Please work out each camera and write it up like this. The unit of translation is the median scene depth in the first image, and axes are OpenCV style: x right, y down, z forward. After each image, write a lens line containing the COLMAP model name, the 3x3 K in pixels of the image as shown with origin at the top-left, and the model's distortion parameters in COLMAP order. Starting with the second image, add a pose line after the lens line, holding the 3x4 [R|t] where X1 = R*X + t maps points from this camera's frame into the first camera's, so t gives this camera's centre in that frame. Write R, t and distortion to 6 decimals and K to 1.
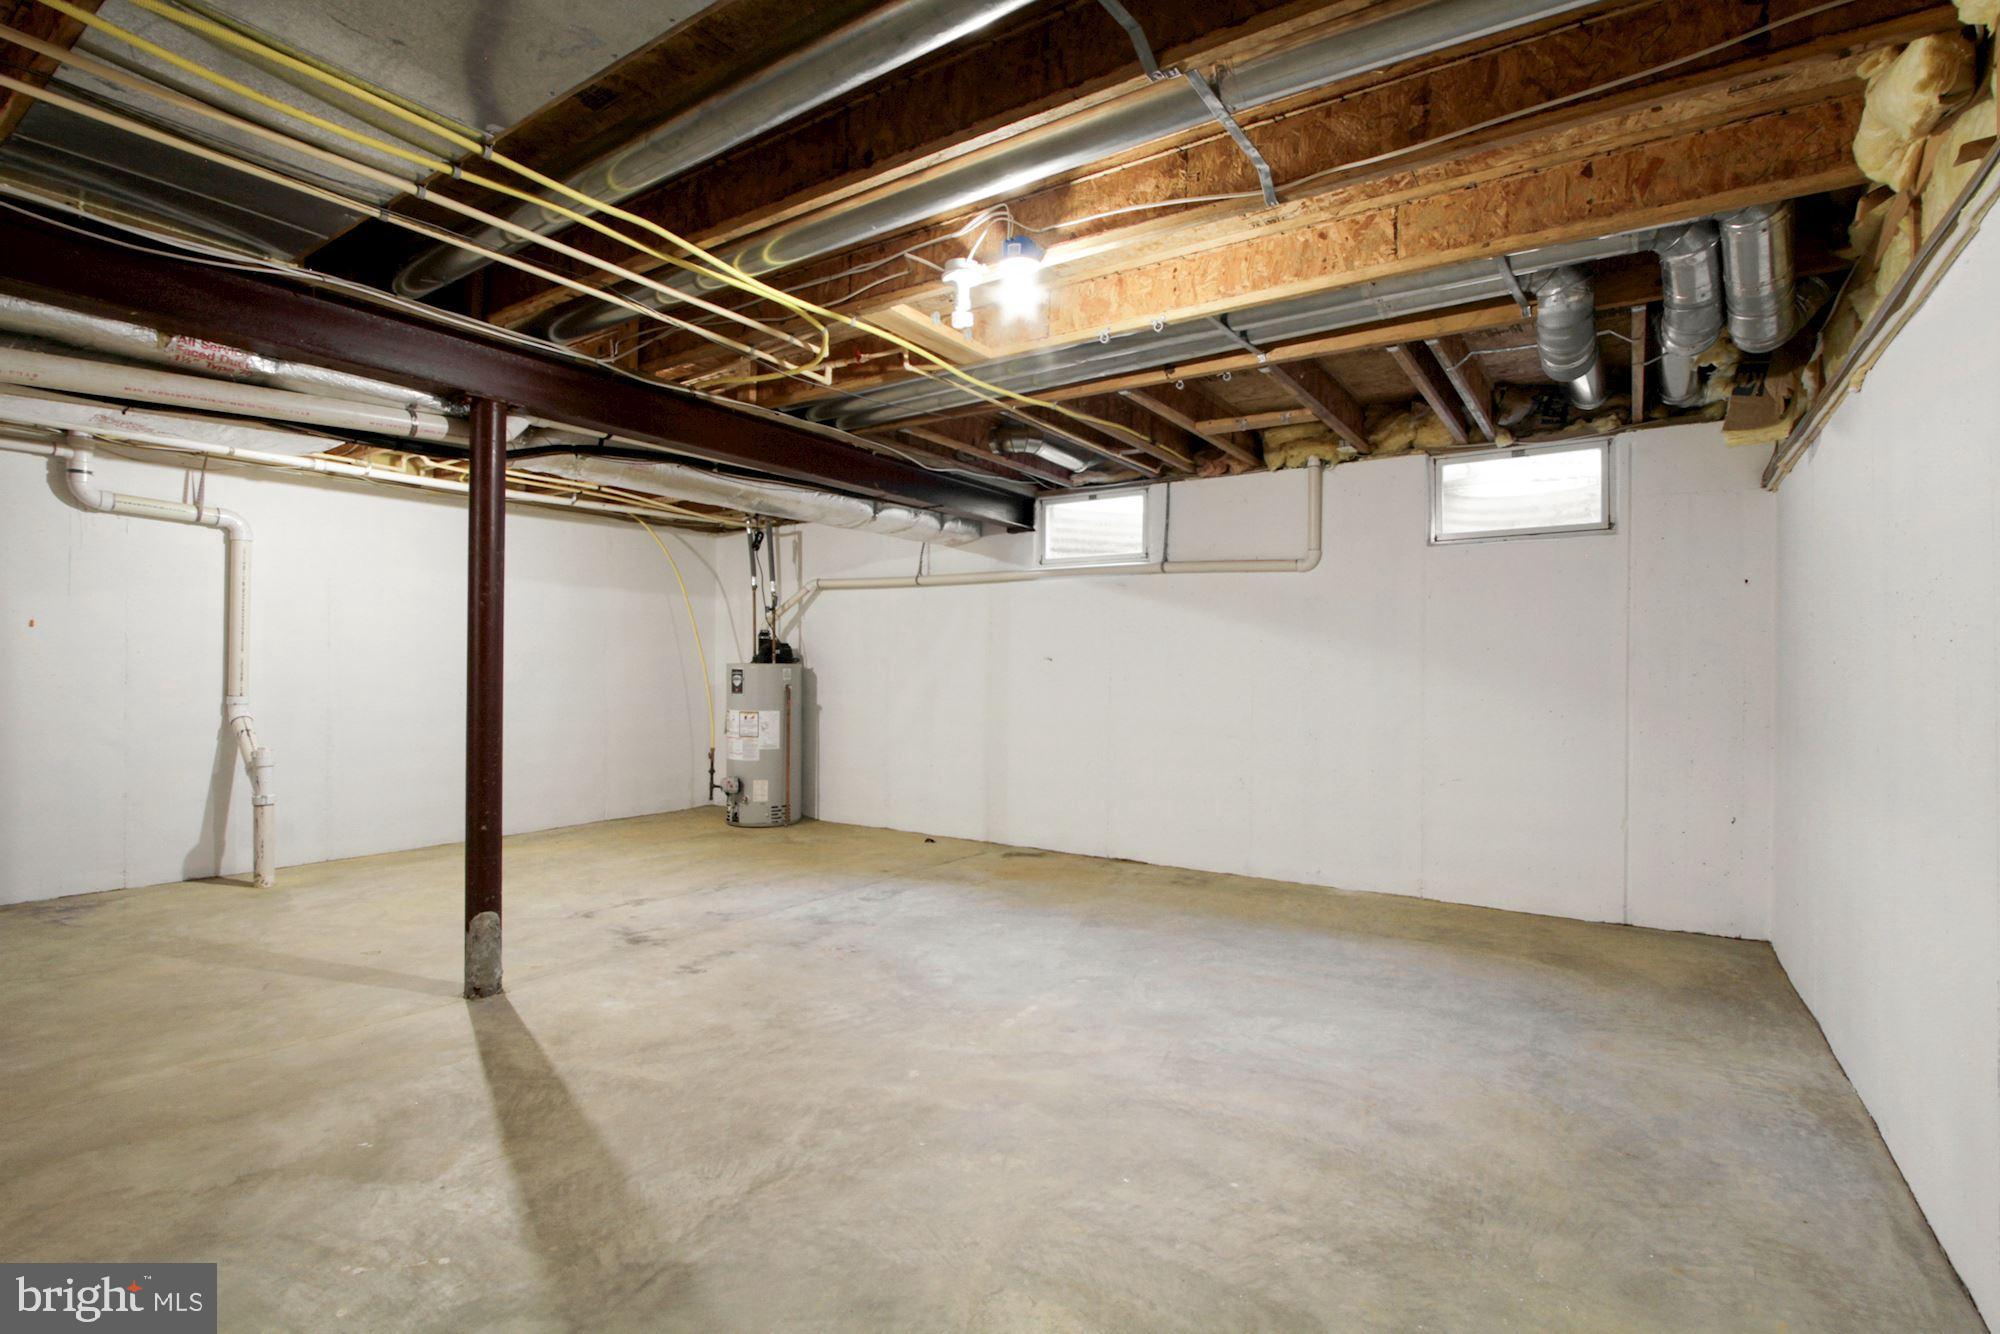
lens RADIAL K [[941.6, 0, 1003.7], [0, 941.6, 672.2], [0, 0, 1]] dist [-0.011538, 0.003410]
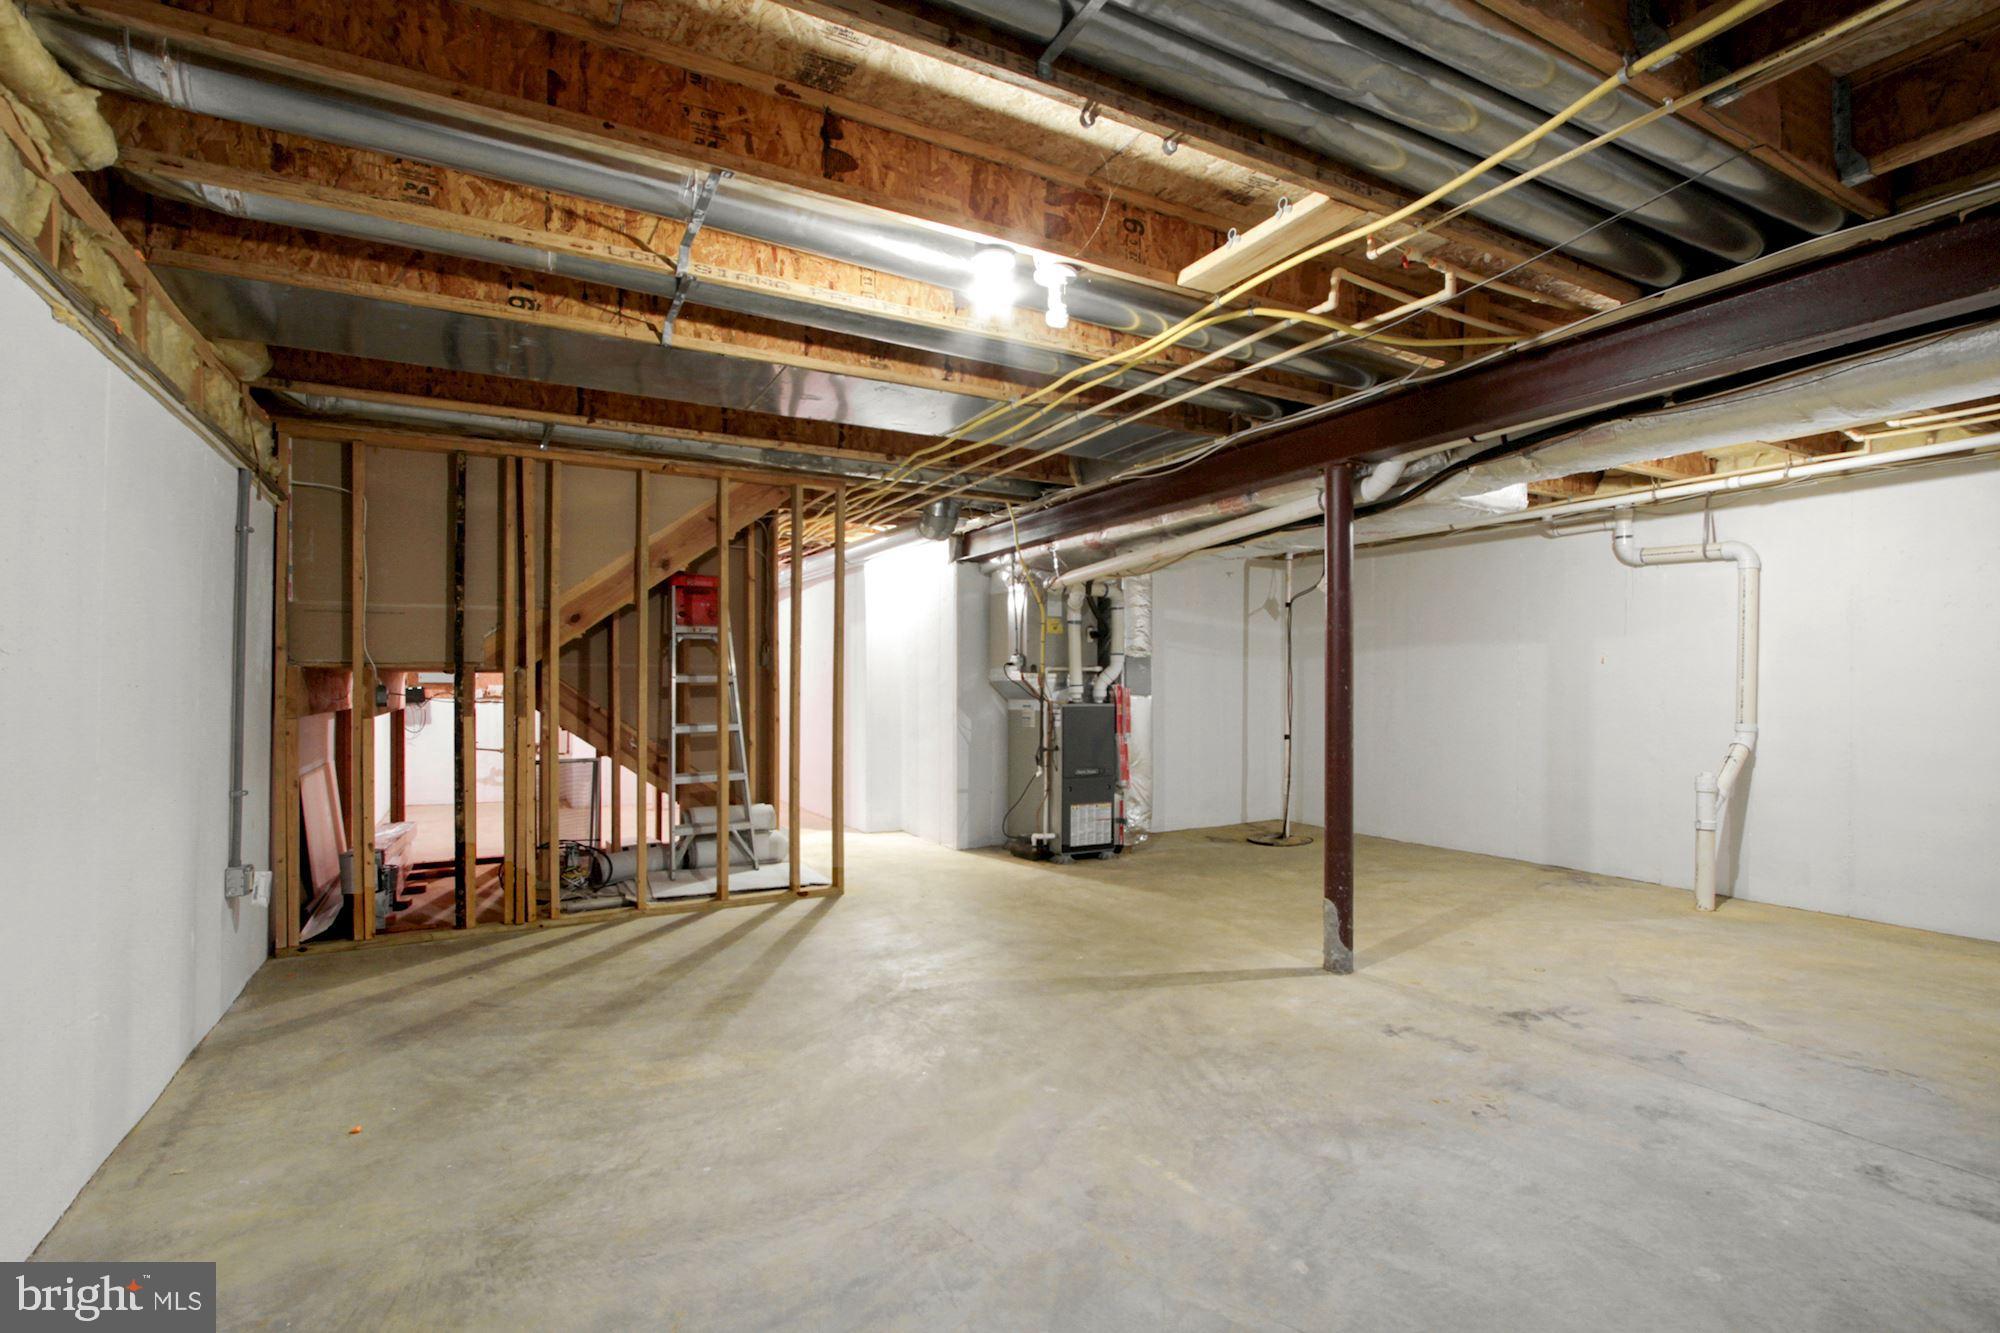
lens RADIAL K [[941.6, 0, 1005.1], [0, 941.6, 678.4], [0, 0, 1]] dist [-0.011538, 0.003410]
pose [[-0.457694, -0.020338, -0.888877, 0.662514], [-0.007229, 0.999790, -0.019154, 0.003801], [0.889080, -0.002341, -0.457745, 1.129422]]
